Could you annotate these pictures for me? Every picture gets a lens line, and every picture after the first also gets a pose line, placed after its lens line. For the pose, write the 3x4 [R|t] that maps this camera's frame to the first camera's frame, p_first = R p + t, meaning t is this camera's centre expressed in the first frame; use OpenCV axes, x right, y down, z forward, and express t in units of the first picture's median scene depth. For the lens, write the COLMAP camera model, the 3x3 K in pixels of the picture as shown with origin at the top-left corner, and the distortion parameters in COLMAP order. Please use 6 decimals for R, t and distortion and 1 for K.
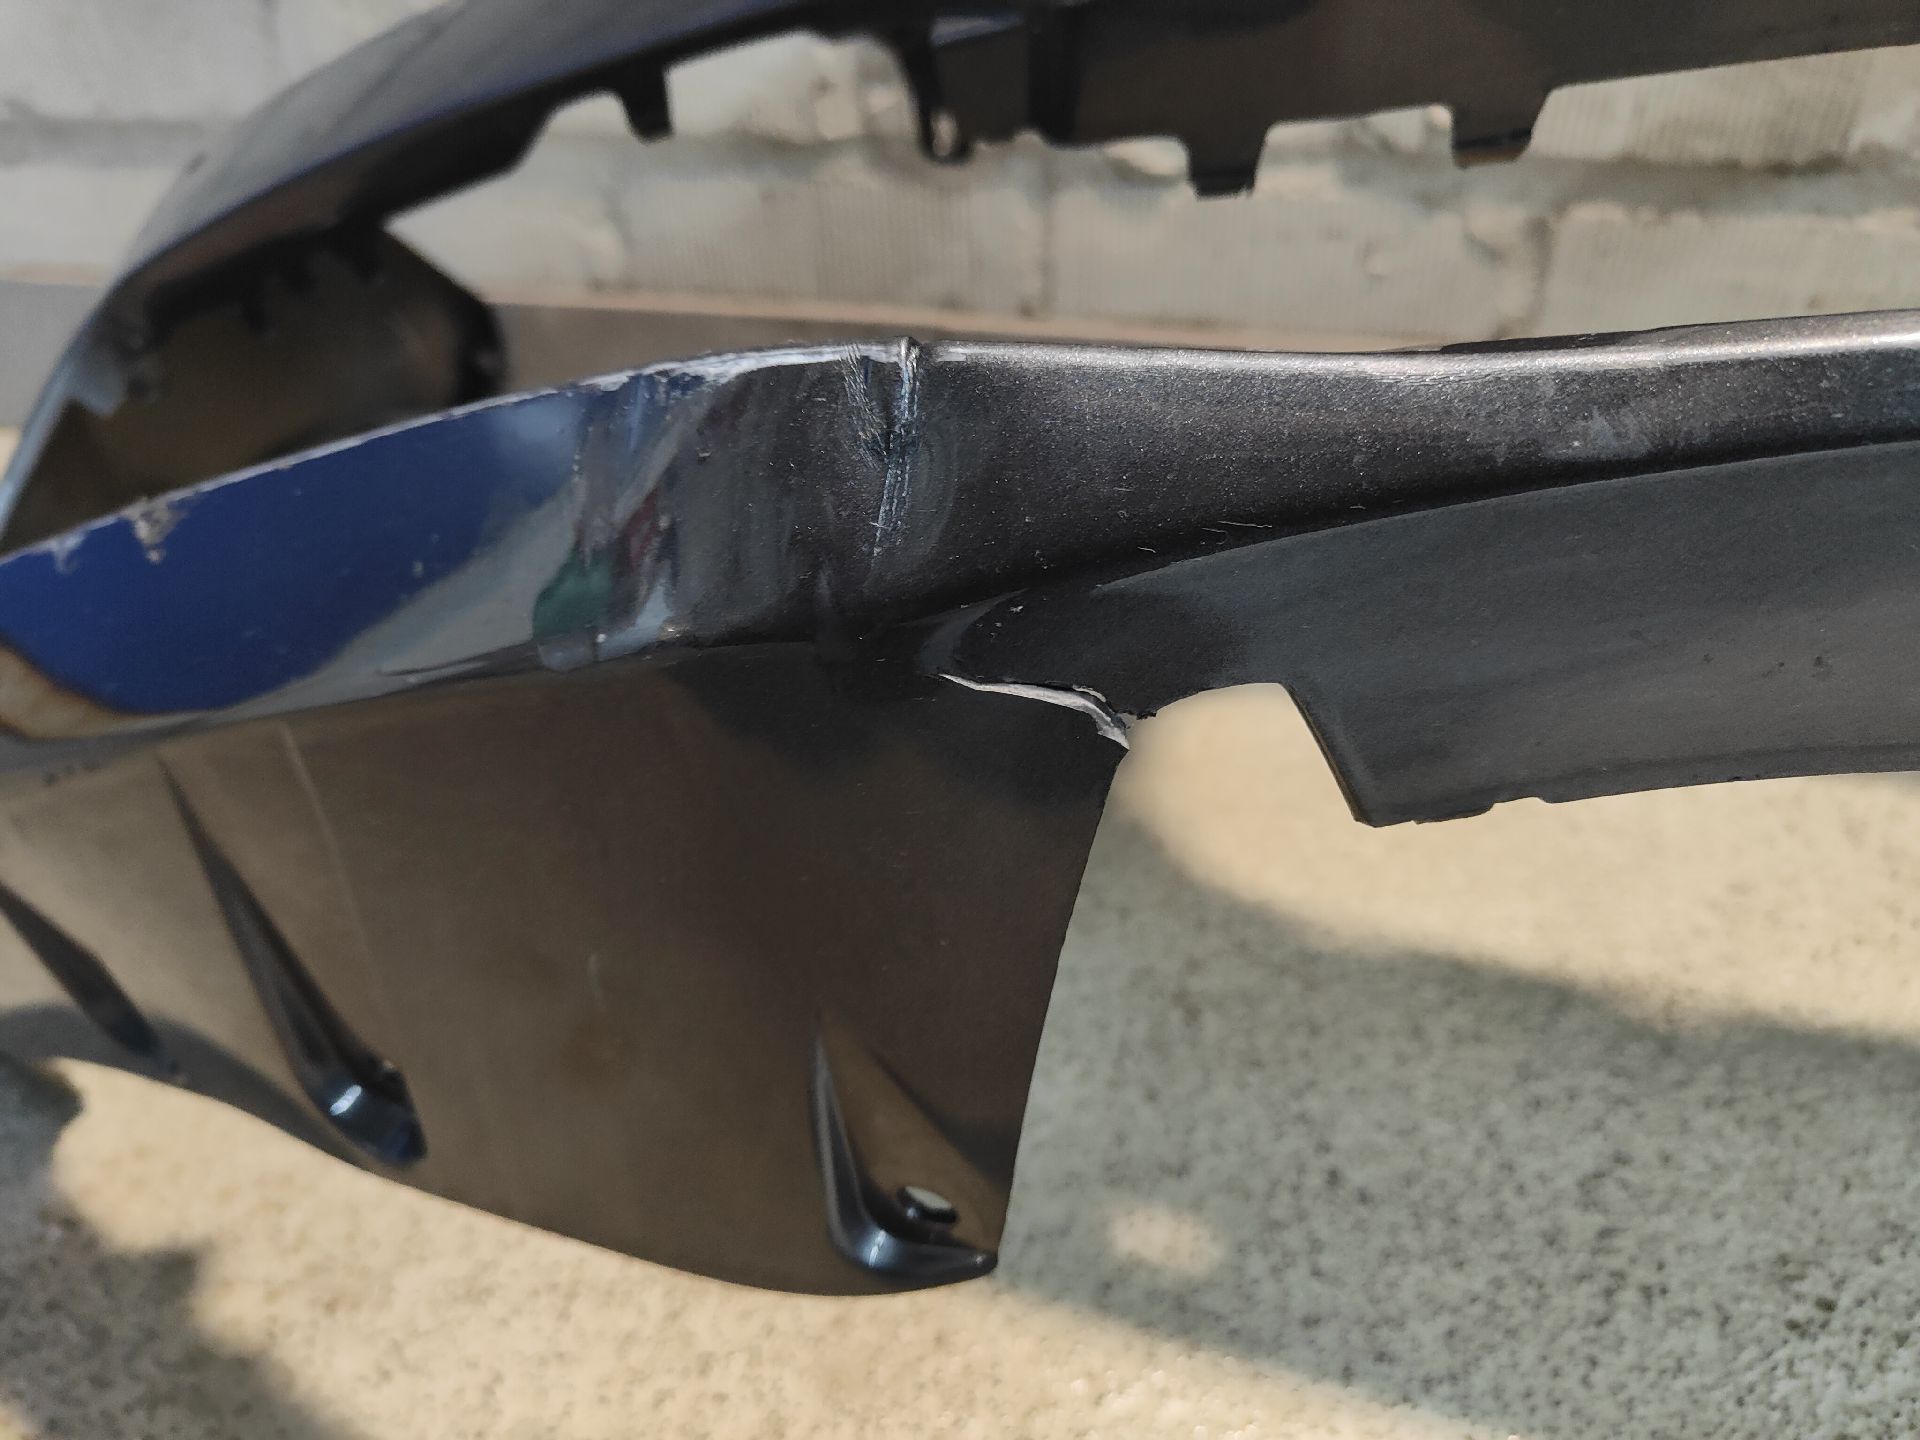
lens RADIAL K [[1397.2, 0, 951.8], [0, 1397.2, 748.1], [0, 0, 1]] dist [0.008401, -0.020205]
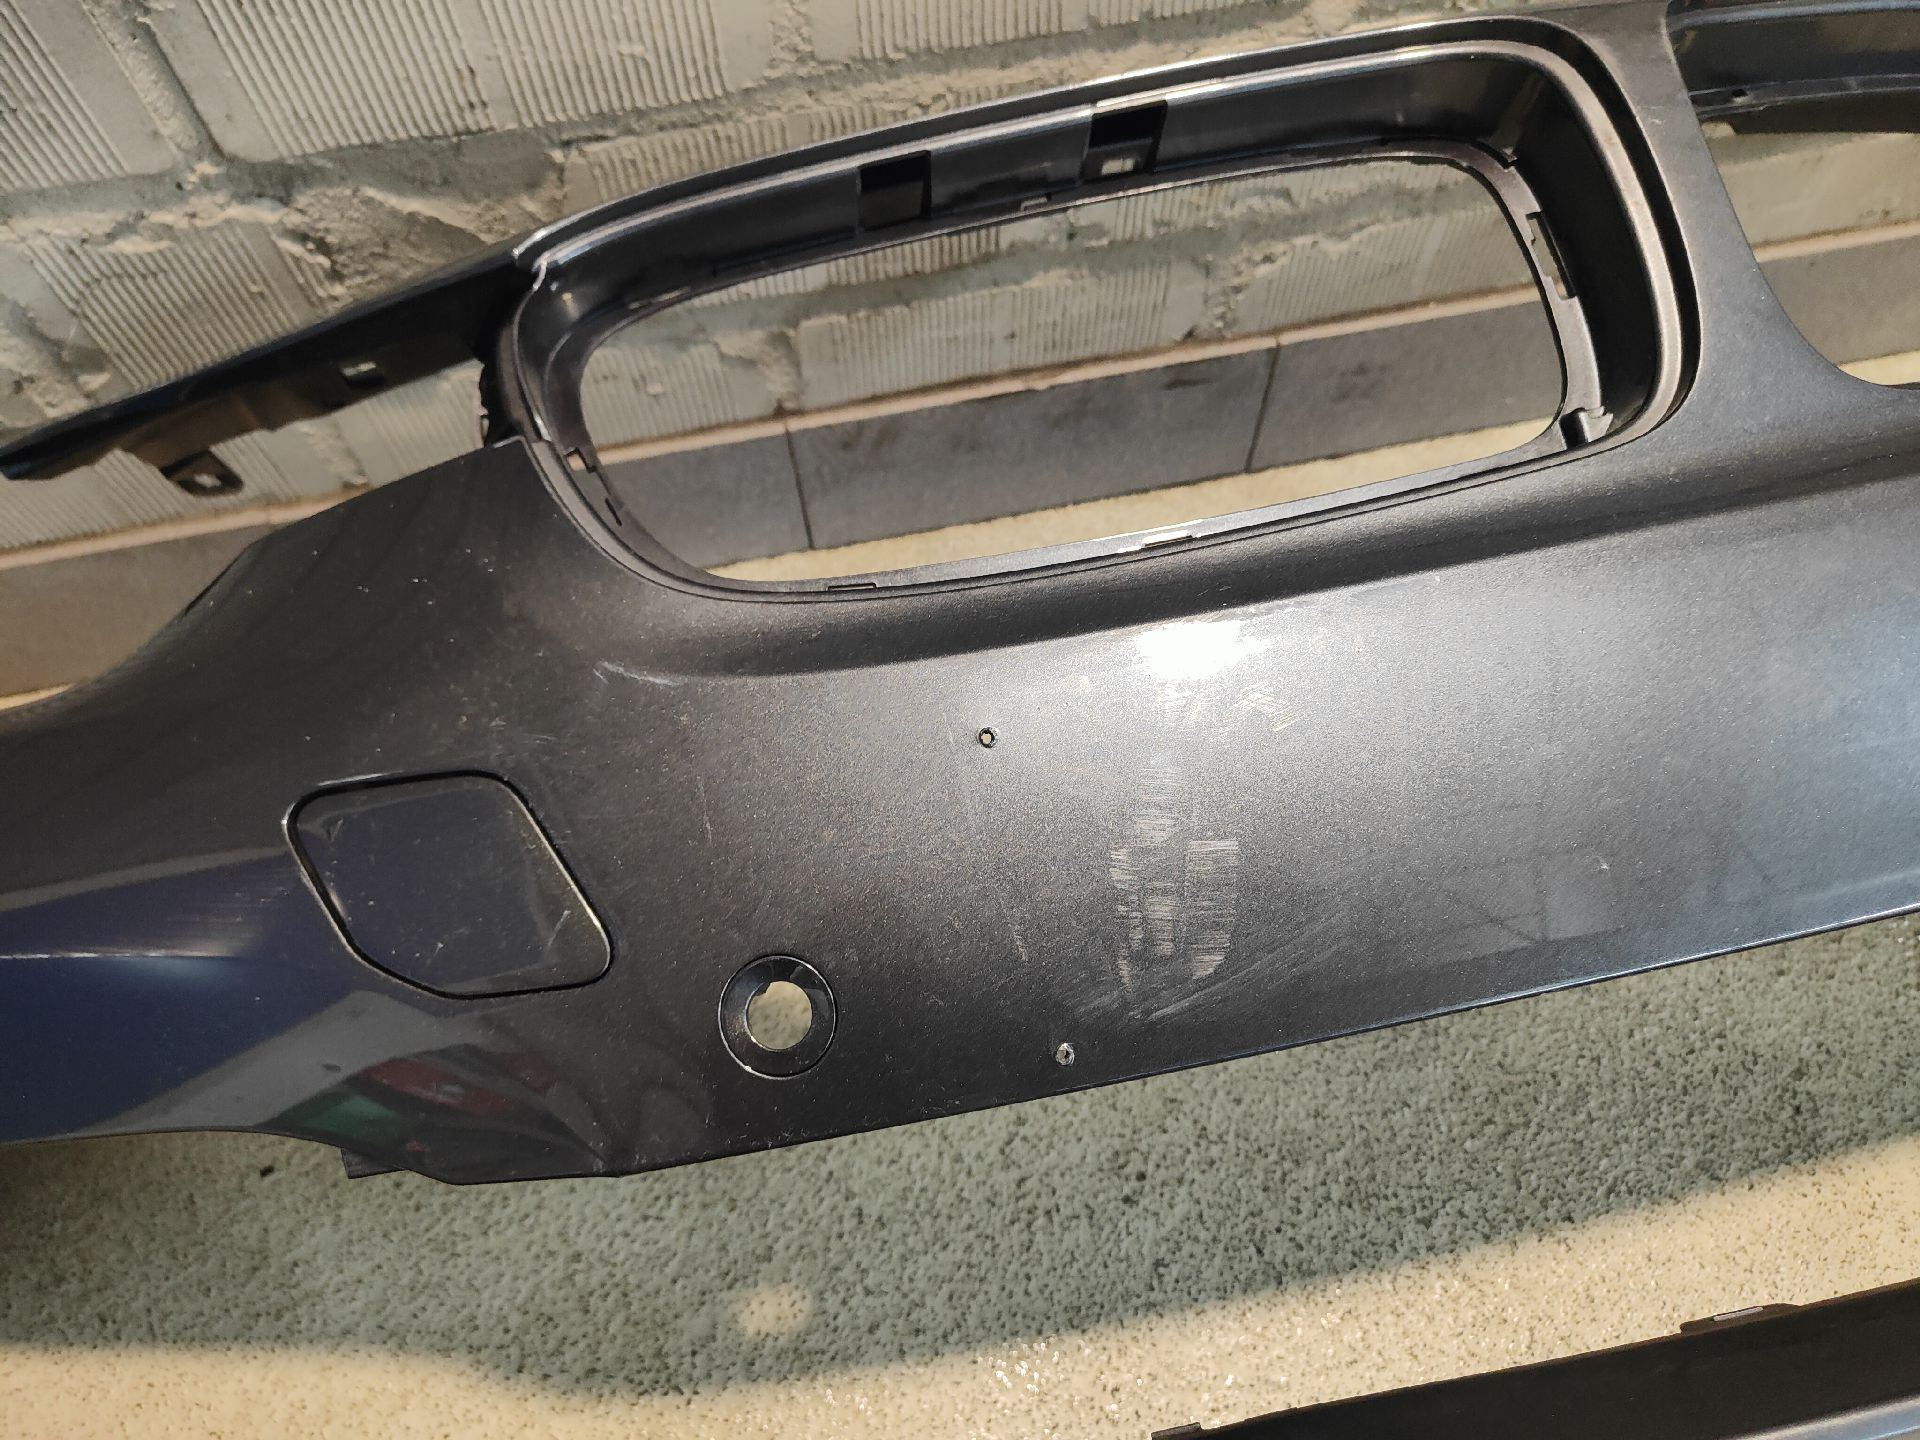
lens RADIAL K [[1362.8, 0, 967.1], [0, 1362.8, 727.0], [0, 0, 1]] dist [-0.016165, 0.015212]
pose [[0.882860, -0.400915, 0.244592, 0.226867], [0.261088, 0.851906, 0.453970, -0.800977], [-0.390373, -0.336932, 0.856788, -0.146848]]
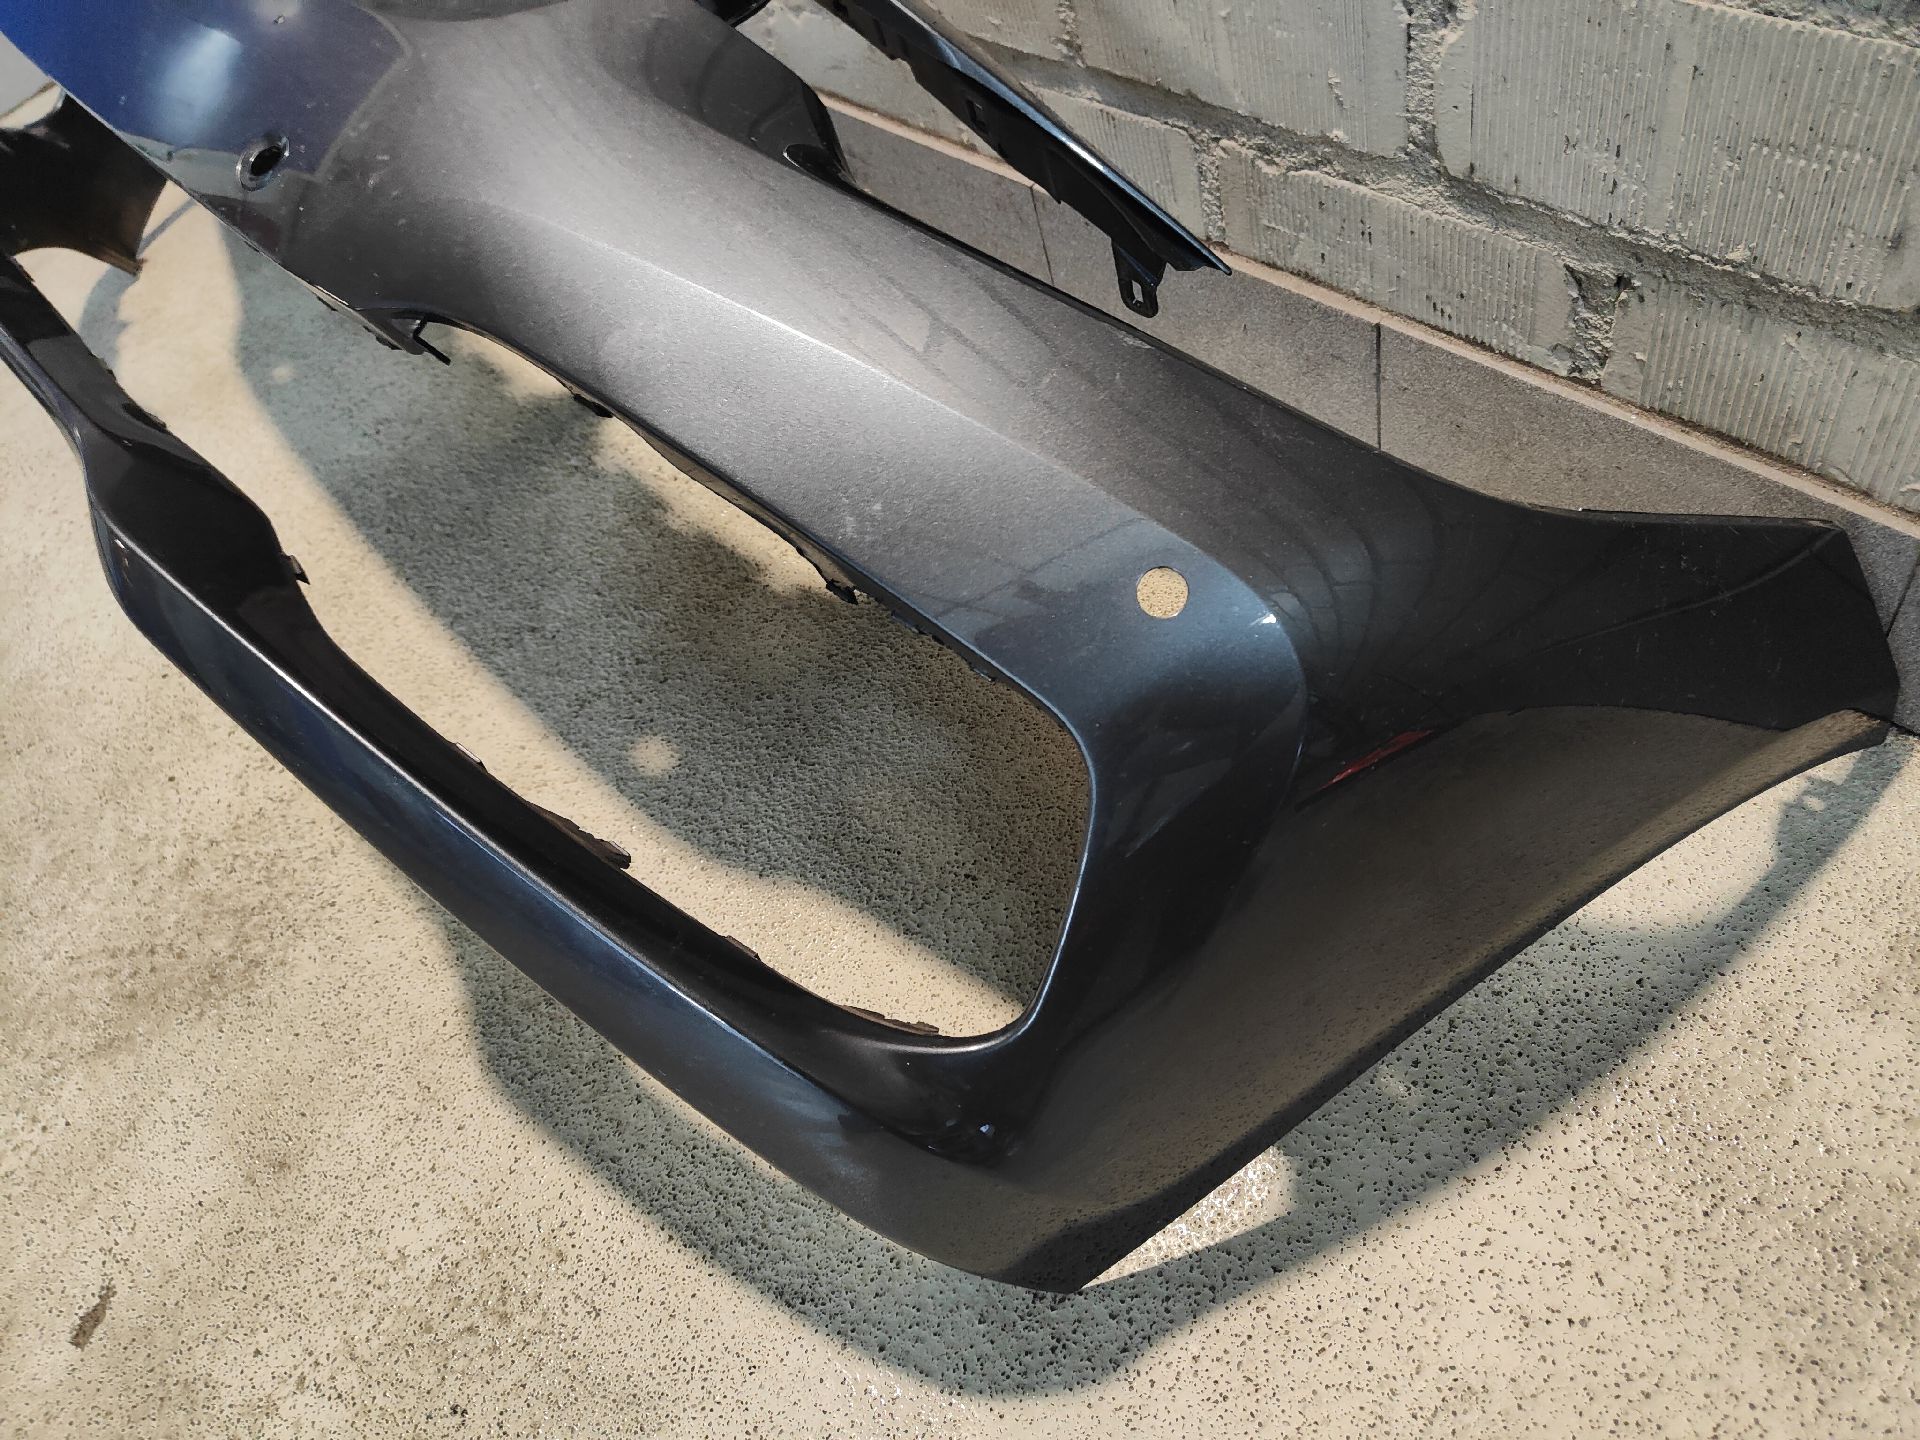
lens RADIAL K [[1385.0, 0, 962.9], [0, 1385.0, 725.1], [0, 0, 1]] dist [-0.000064, 0.004398]
pose [[0.817304, 0.327456, -0.474117, 2.915623], [-0.140063, 0.911048, 0.387781, -0.313197], [0.558924, -0.250529, 0.790468, -0.702738]]
